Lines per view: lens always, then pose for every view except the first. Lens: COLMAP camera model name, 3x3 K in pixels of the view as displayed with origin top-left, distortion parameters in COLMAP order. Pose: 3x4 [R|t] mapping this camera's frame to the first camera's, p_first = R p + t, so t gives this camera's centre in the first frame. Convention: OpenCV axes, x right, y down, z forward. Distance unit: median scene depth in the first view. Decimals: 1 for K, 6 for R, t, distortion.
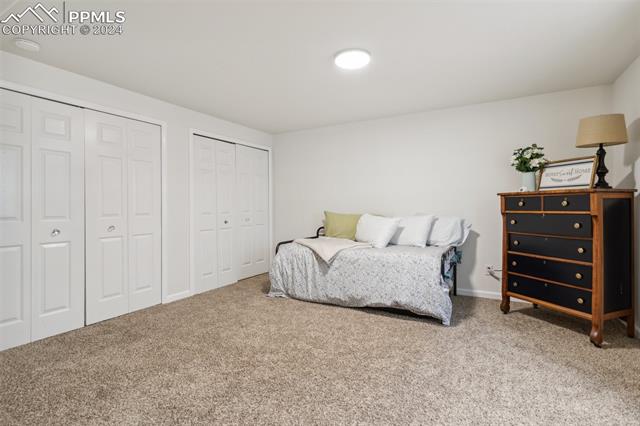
lens RADIAL K [[305.7, 0, 324.1], [0, 305.7, 209.7], [0, 0, 1]] dist [-0.002506, 0.001797]
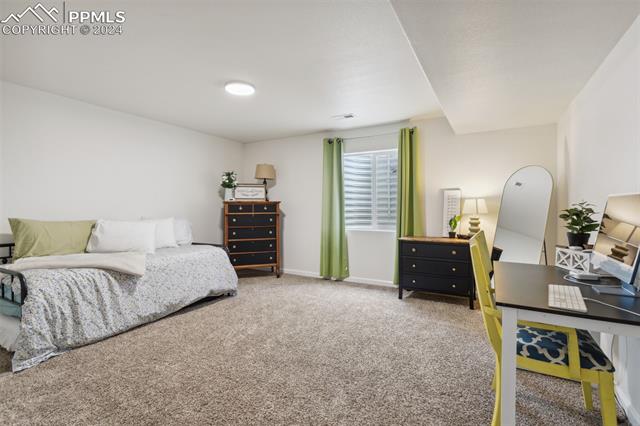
lens RADIAL K [[305.7, 0, 319.0], [0, 305.7, 210.4], [0, 0, 1]] dist [-0.002506, 0.001797]
pose [[0.002642, -0.000357, 0.999996, -0.894889], [0.013000, 0.999915, 0.000323, -0.004181], [-0.999912, 0.012999, 0.002647, 0.541924]]
